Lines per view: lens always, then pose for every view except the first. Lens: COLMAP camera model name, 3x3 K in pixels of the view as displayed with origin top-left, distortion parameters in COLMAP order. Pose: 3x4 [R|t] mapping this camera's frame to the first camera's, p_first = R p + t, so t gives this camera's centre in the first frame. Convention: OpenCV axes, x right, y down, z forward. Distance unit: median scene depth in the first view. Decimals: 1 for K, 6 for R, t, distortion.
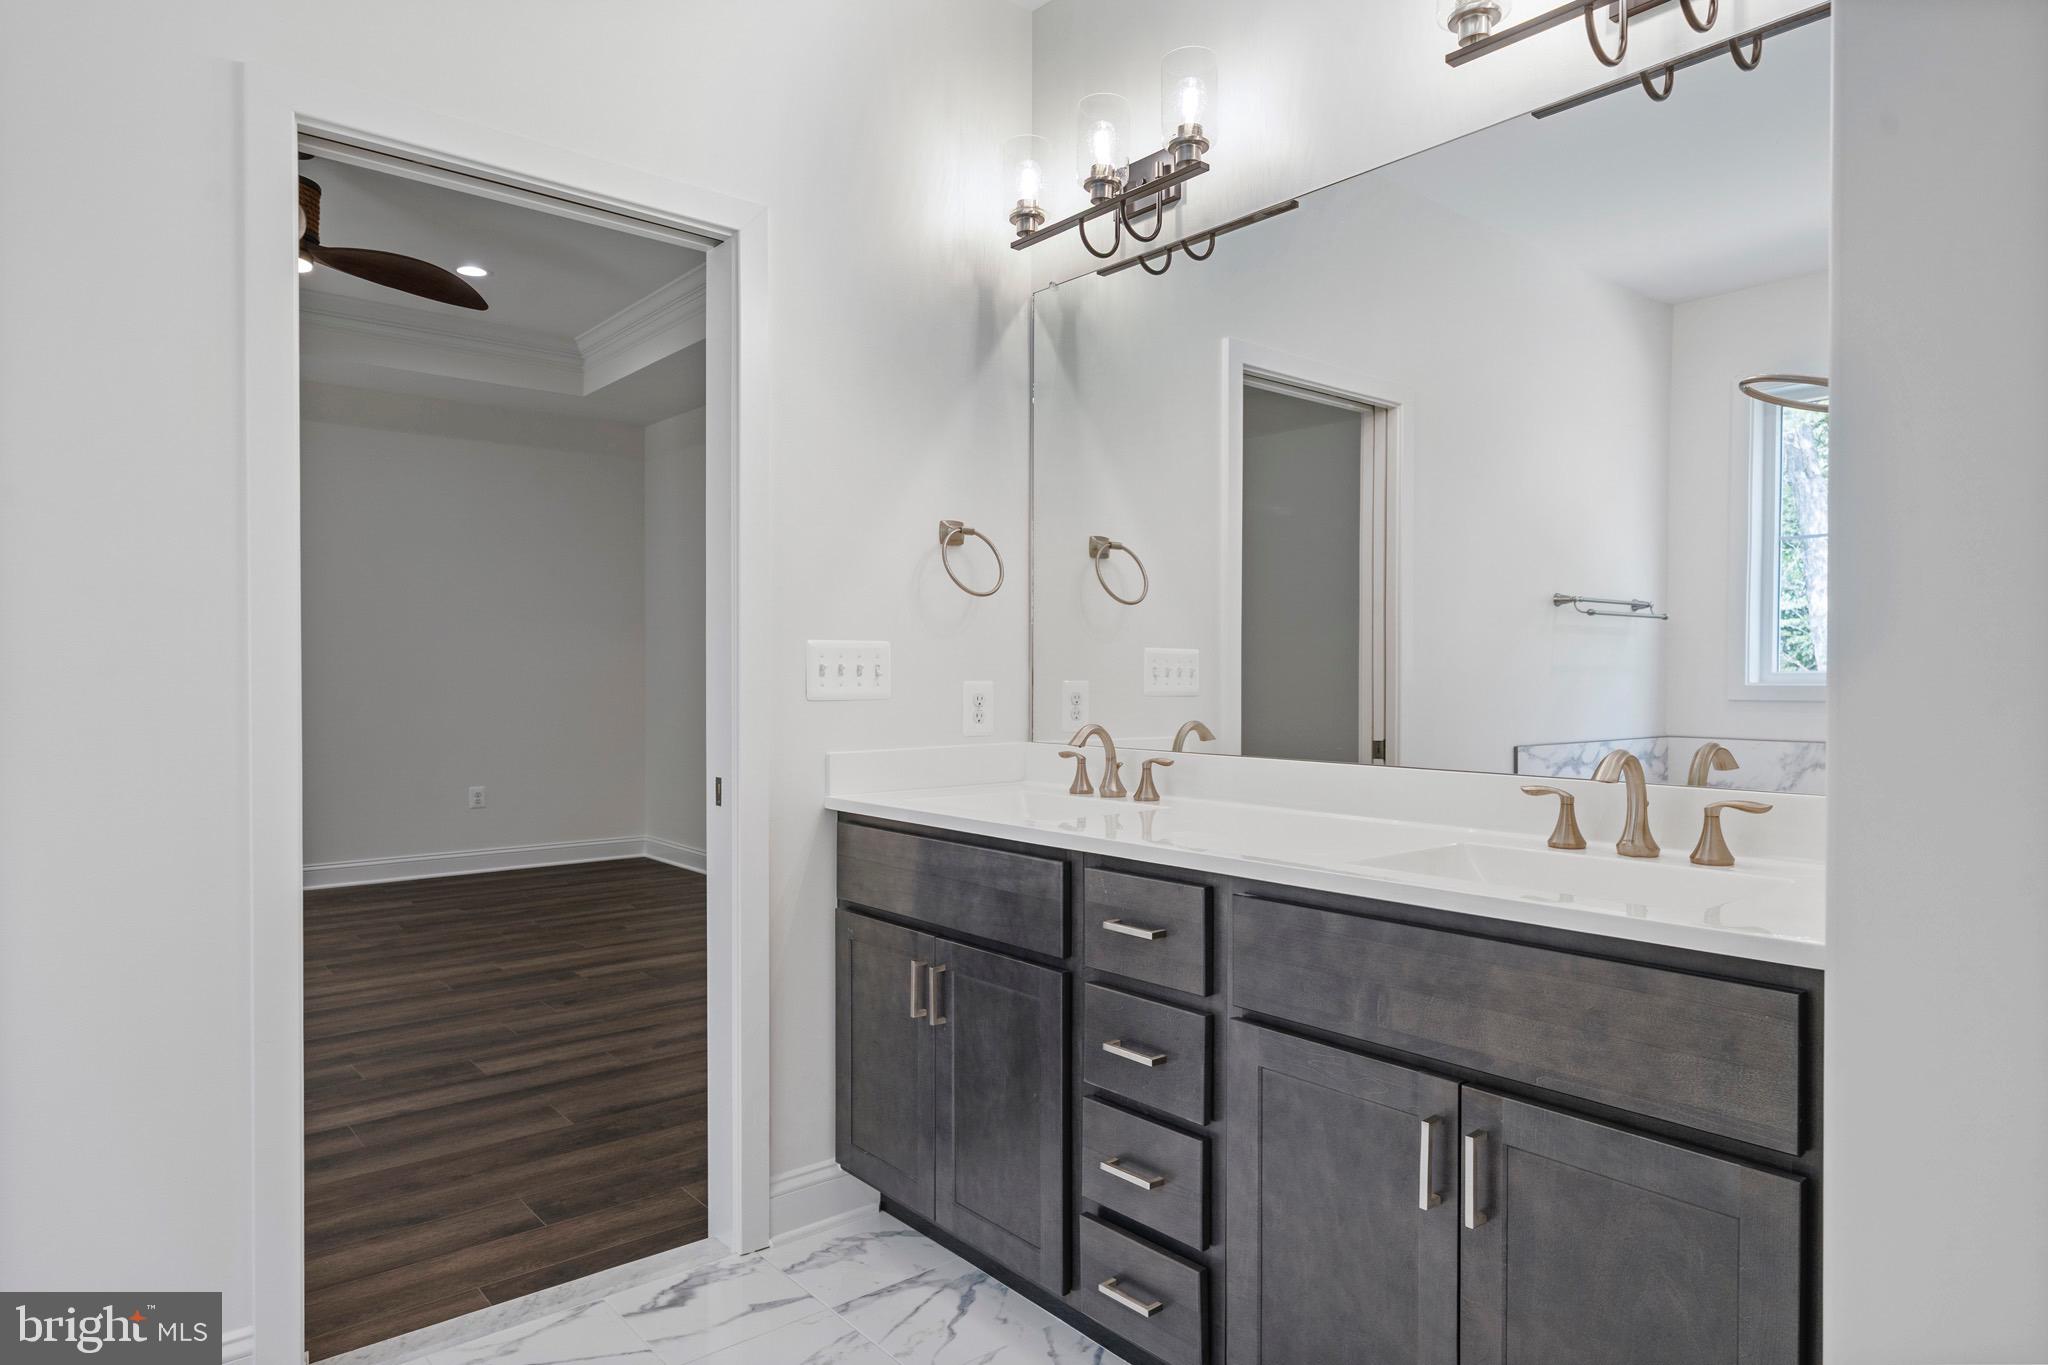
lens RADIAL K [[1209.5, 0, 1018.6], [0, 1209.5, 695.3], [0, 0, 1]] dist [0.019659, -0.001417]
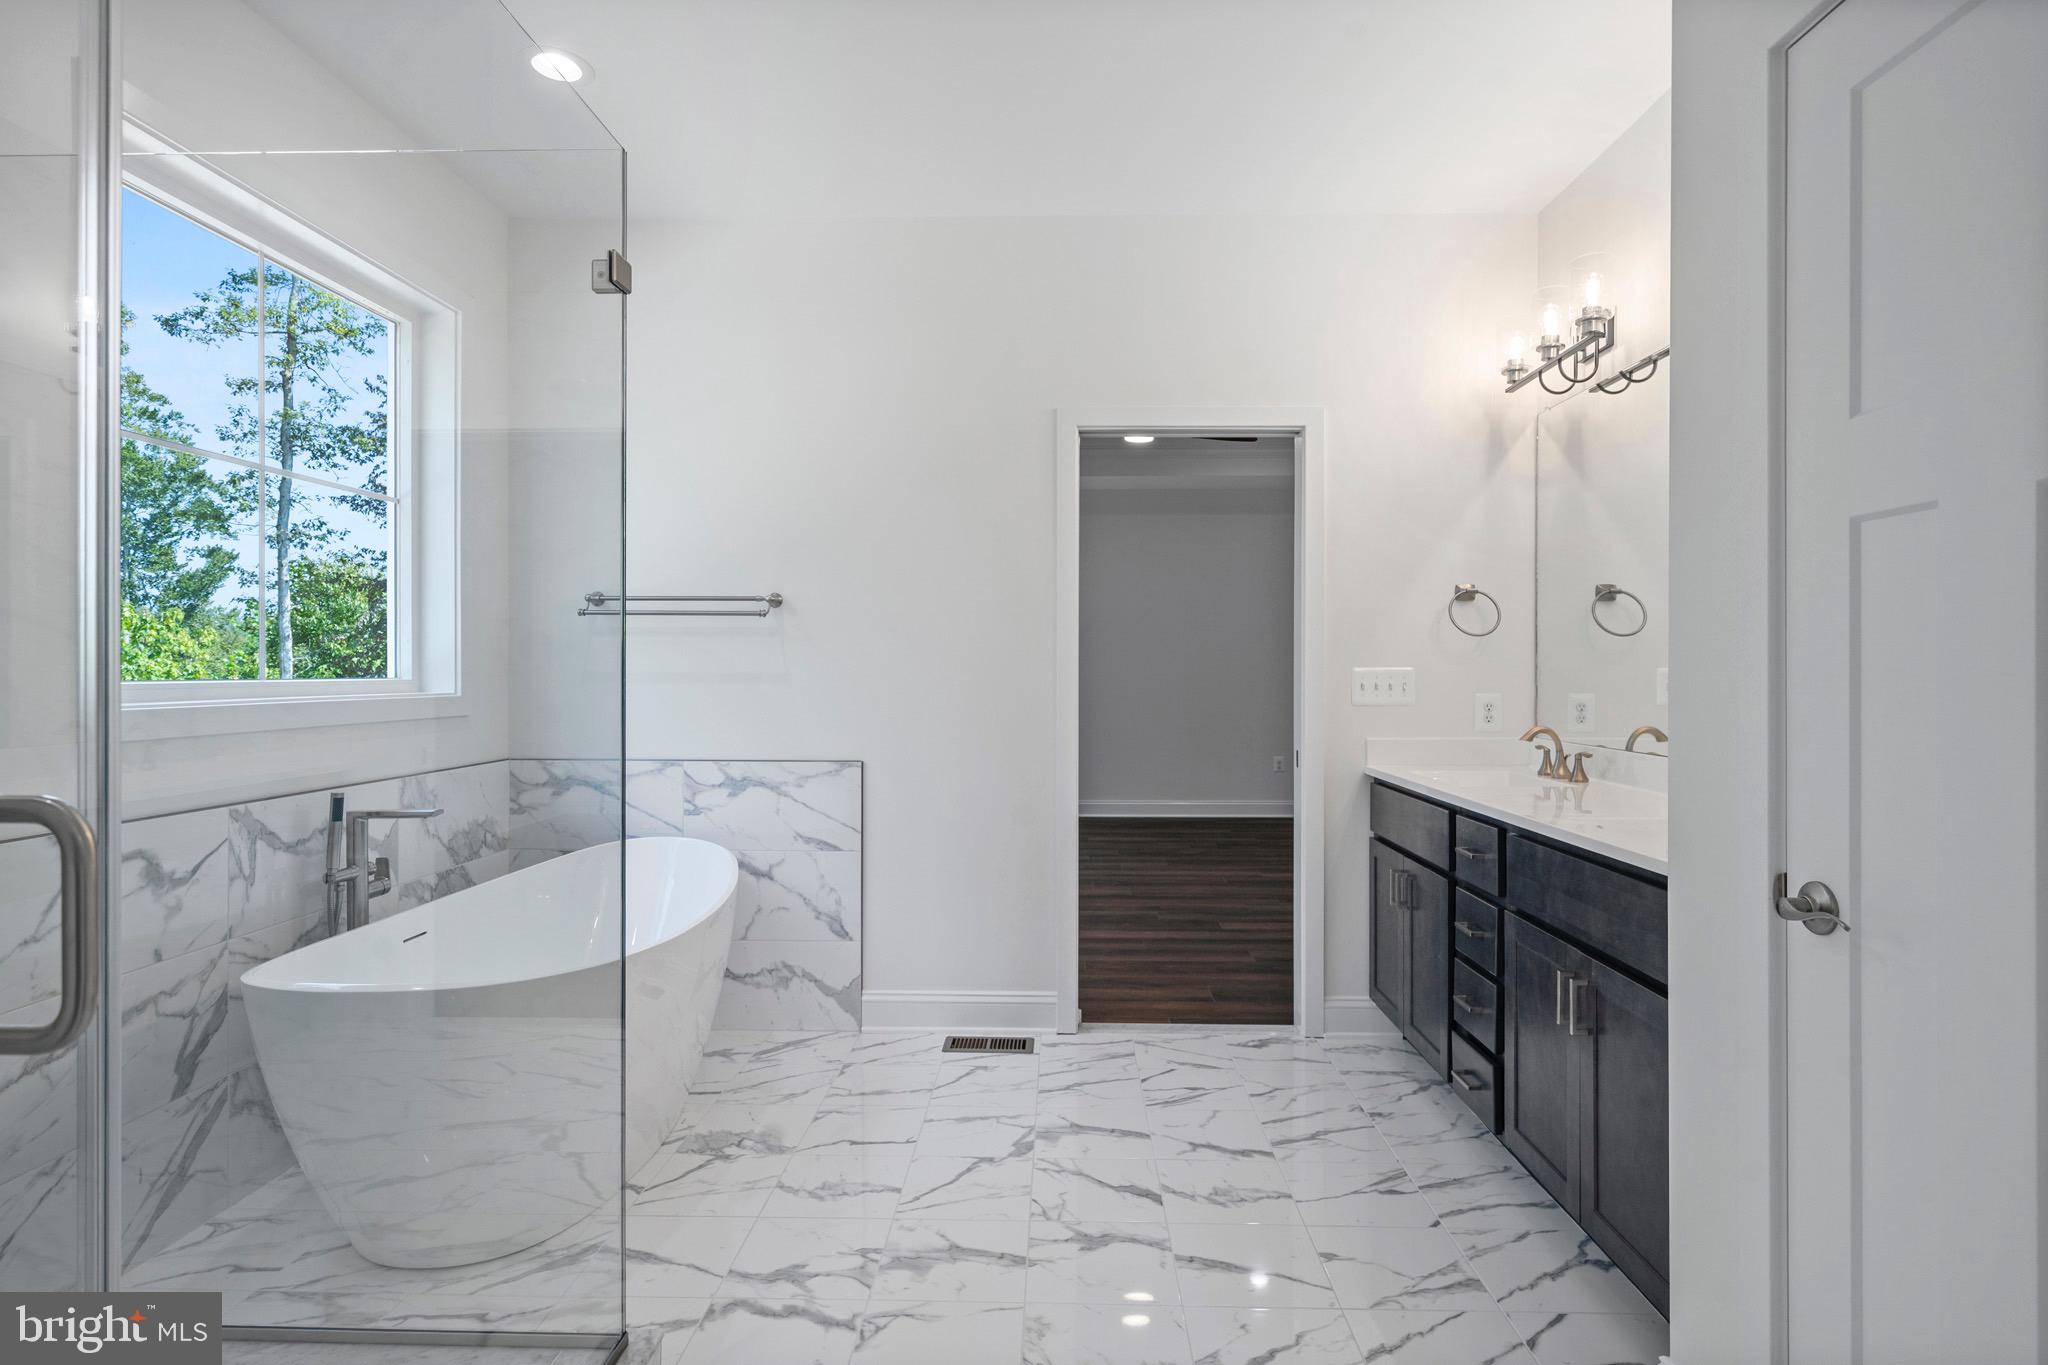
lens RADIAL K [[1014.6, 0, 1030.1], [0, 1014.6, 678.7], [0, 0, 1]] dist [-0.002891, -0.000020]
pose [[0.752108, 0.000570, -0.659040, 0.386153], [-0.007009, 0.999950, -0.007133, -0.018940], [0.659003, 0.009984, 0.752074, -0.288235]]
